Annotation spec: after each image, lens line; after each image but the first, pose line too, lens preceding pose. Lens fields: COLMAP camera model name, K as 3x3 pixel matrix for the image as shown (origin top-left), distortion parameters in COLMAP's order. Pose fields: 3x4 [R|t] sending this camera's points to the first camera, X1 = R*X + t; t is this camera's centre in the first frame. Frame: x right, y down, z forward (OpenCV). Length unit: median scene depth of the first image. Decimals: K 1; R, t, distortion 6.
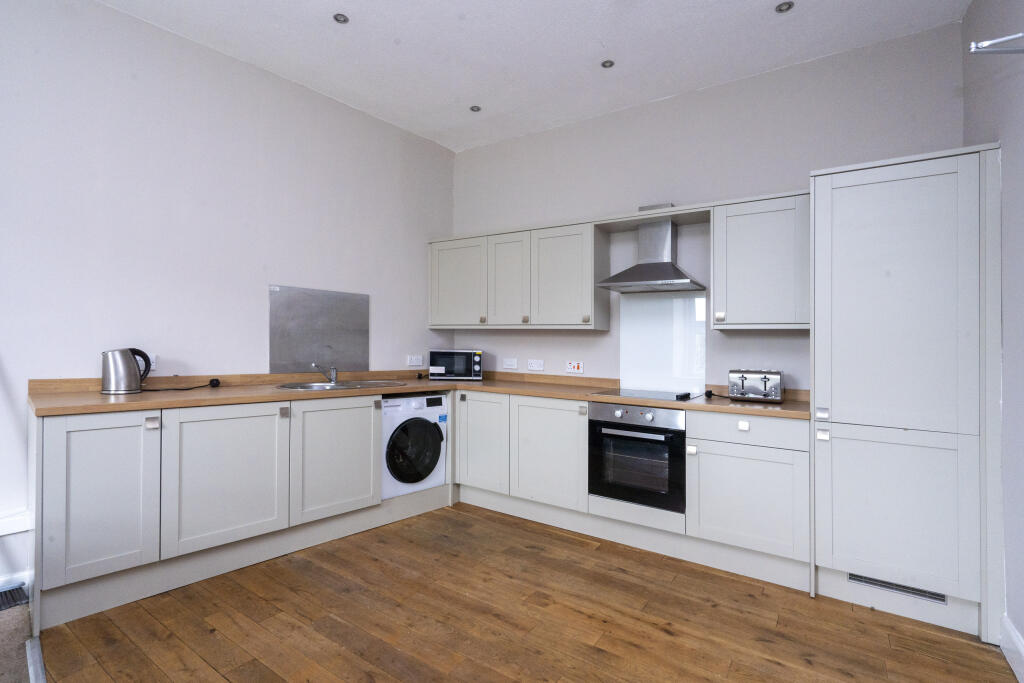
lens RADIAL K [[473.9, 0, 511.7], [0, 473.9, 339.3], [0, 0, 1]] dist [0.002715, 0.001017]
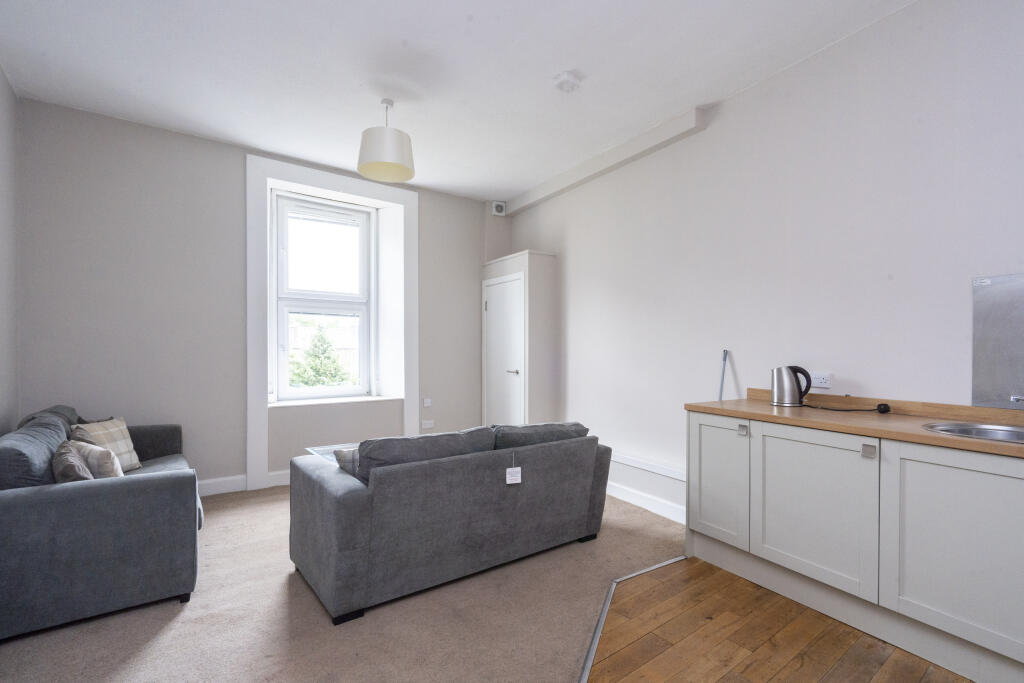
lens RADIAL K [[473.9, 0, 499.9], [0, 473.9, 362.5], [0, 0, 1]] dist [0.002715, 0.001017]
pose [[-0.320085, 0.003280, -0.947383, 0.453203], [0.005067, 0.999986, 0.001750, 0.004641], [0.947375, -0.004240, -0.320097, 0.687719]]
